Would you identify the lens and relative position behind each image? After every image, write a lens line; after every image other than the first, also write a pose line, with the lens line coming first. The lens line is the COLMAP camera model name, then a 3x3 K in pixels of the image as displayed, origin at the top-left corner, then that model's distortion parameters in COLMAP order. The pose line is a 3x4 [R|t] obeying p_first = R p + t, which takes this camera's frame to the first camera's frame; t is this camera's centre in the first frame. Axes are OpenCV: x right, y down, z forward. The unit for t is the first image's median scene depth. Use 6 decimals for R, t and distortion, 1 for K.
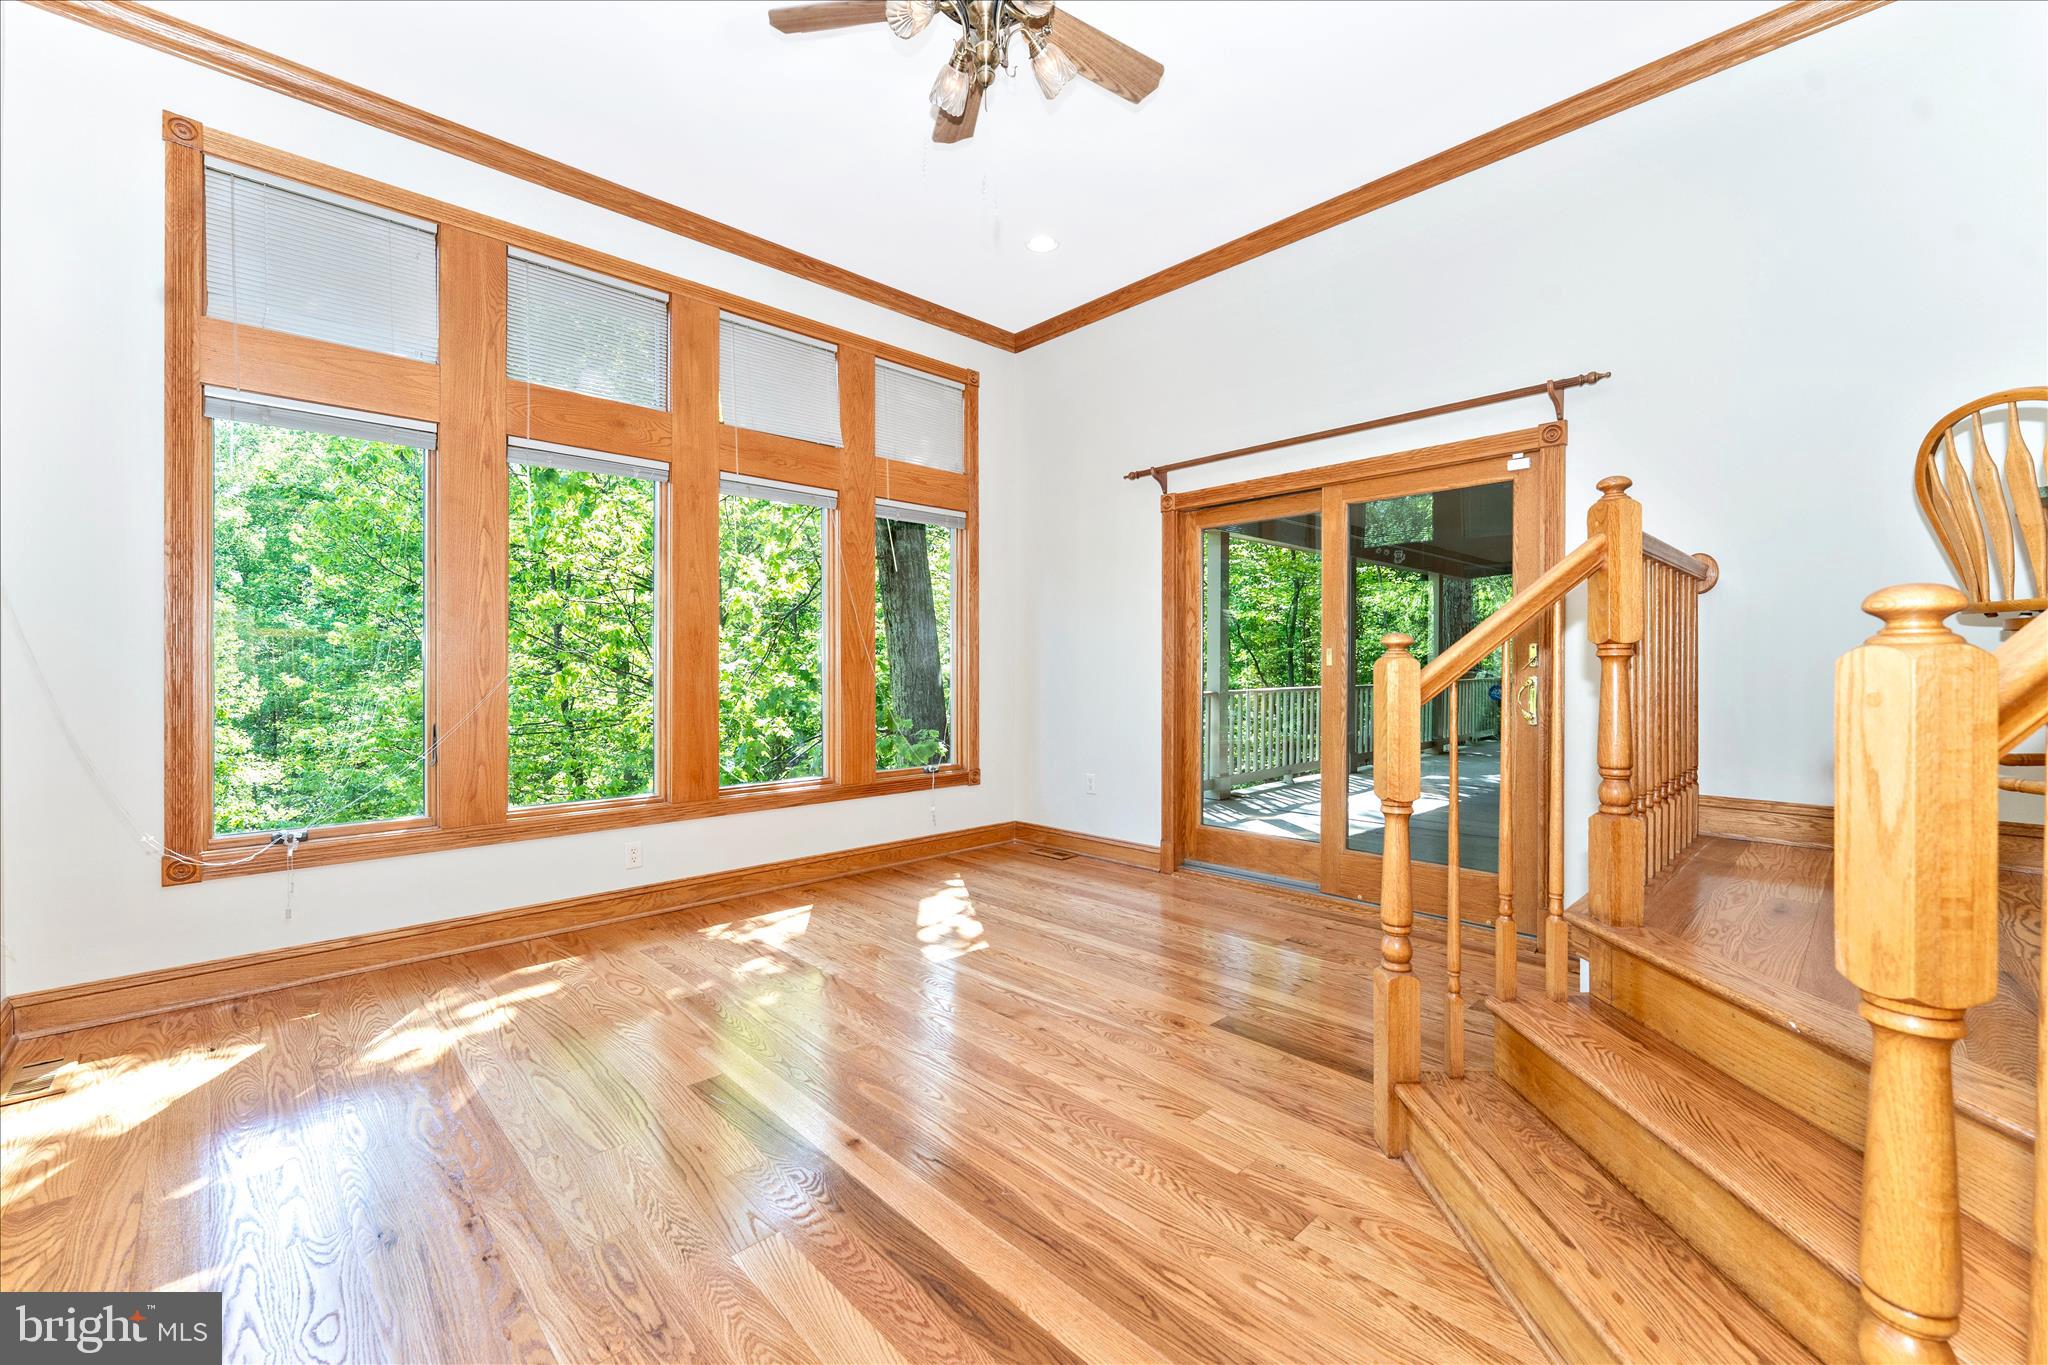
lens RADIAL K [[846.3, 0, 1072.0], [0, 846.3, 671.1], [0, 0, 1]] dist [0.000476, -0.000074]
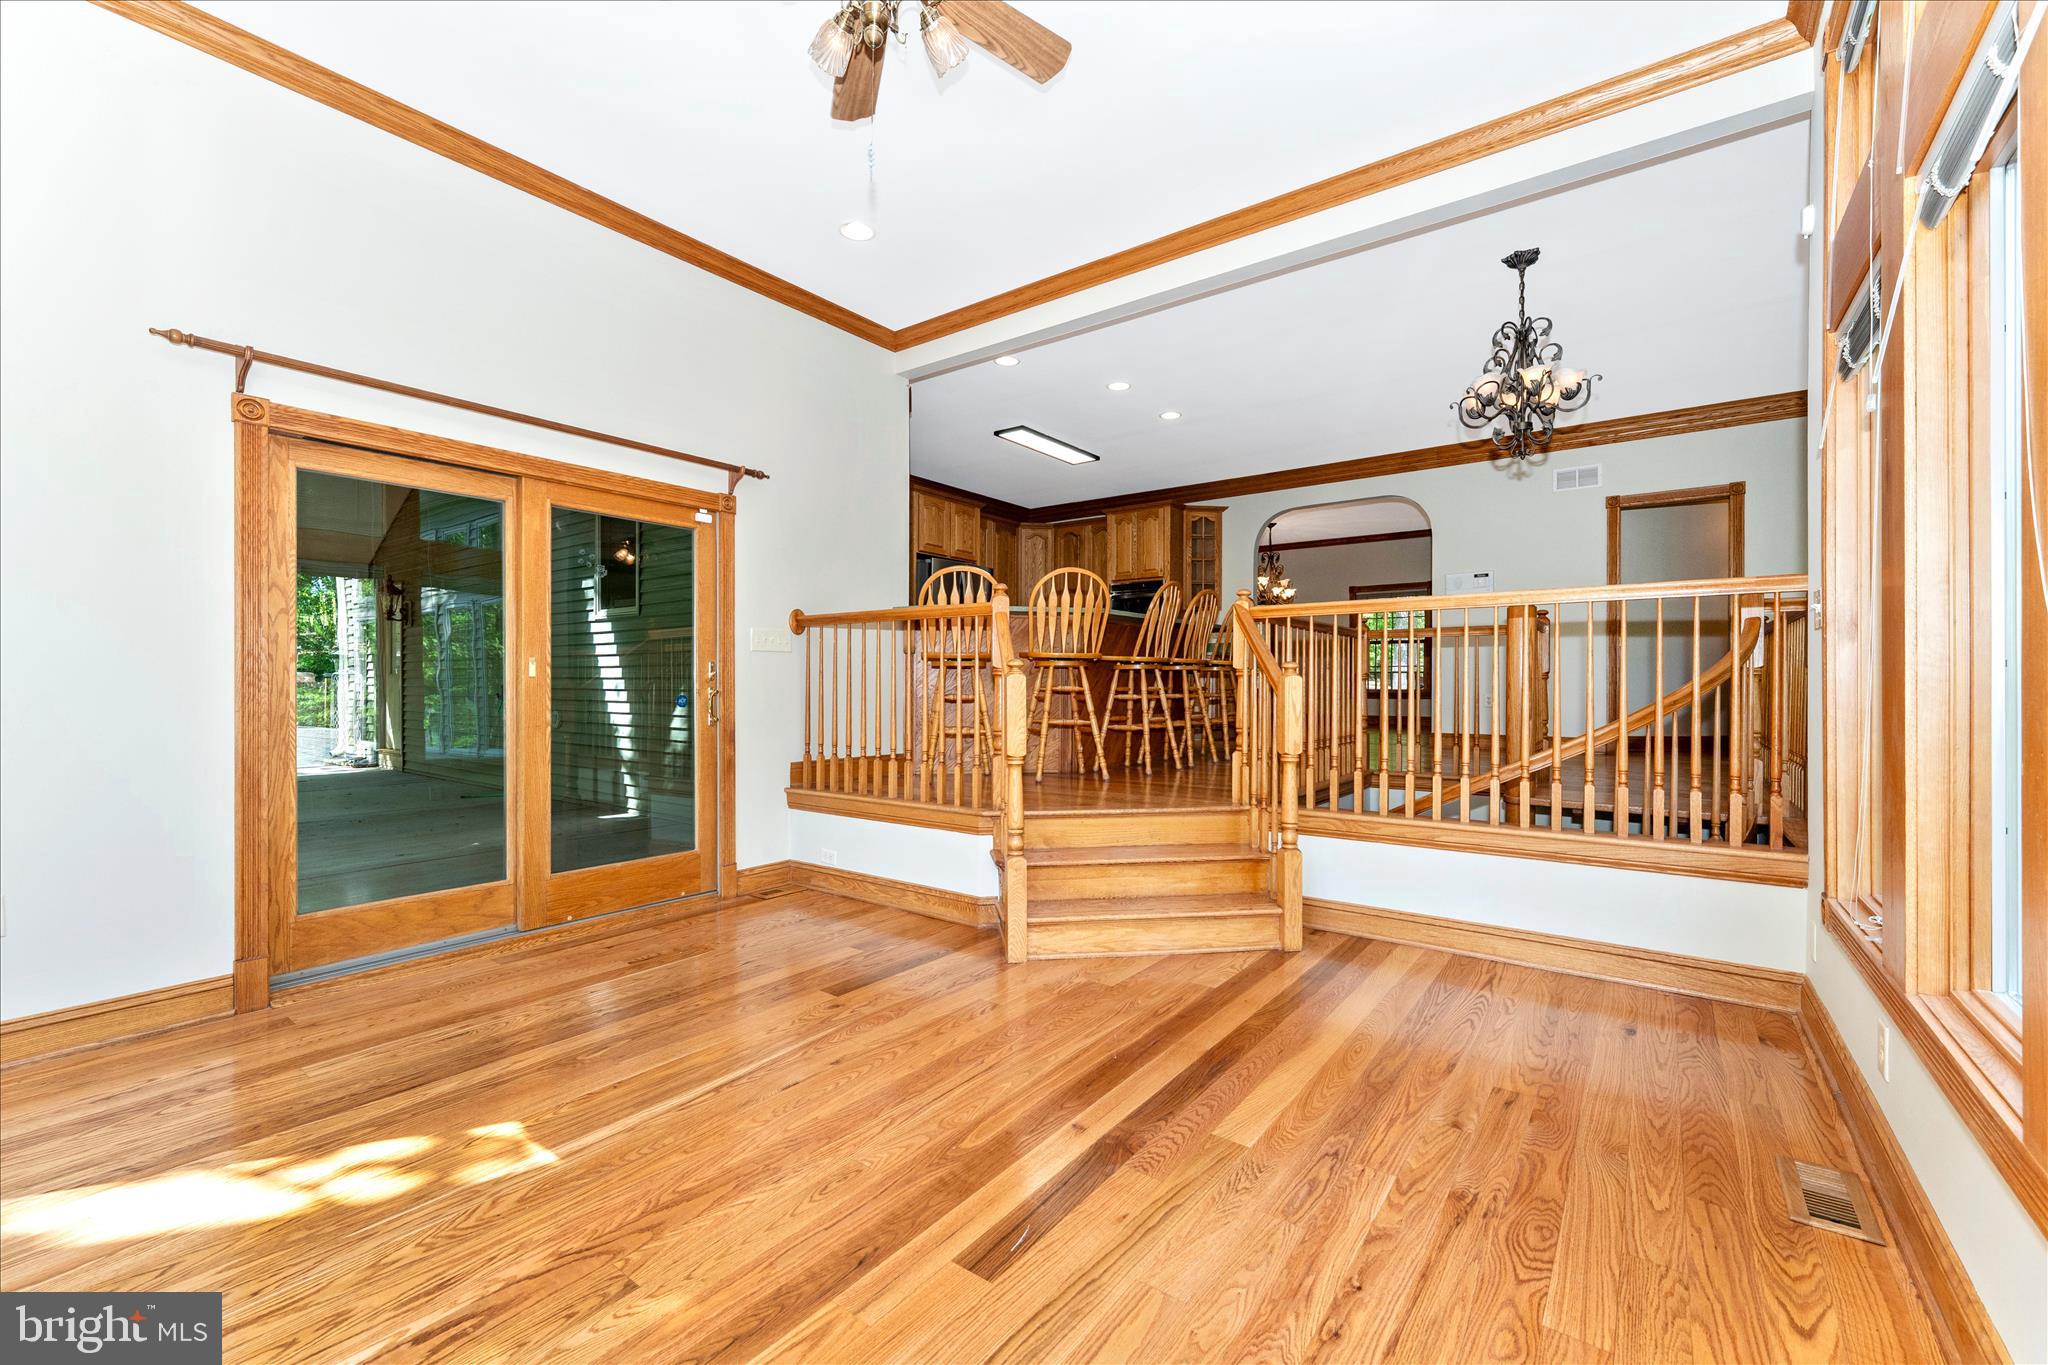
lens RADIAL K [[845.0, 0, 988.0], [0, 845.0, 682.9], [0, 0, 1]] dist [0.001024, 0.000048]
pose [[-0.113981, 0.005399, 0.993468, -0.753438], [0.003184, 0.999982, -0.005069, 0.007141], [-0.993478, 0.002585, -0.113996, 0.718651]]
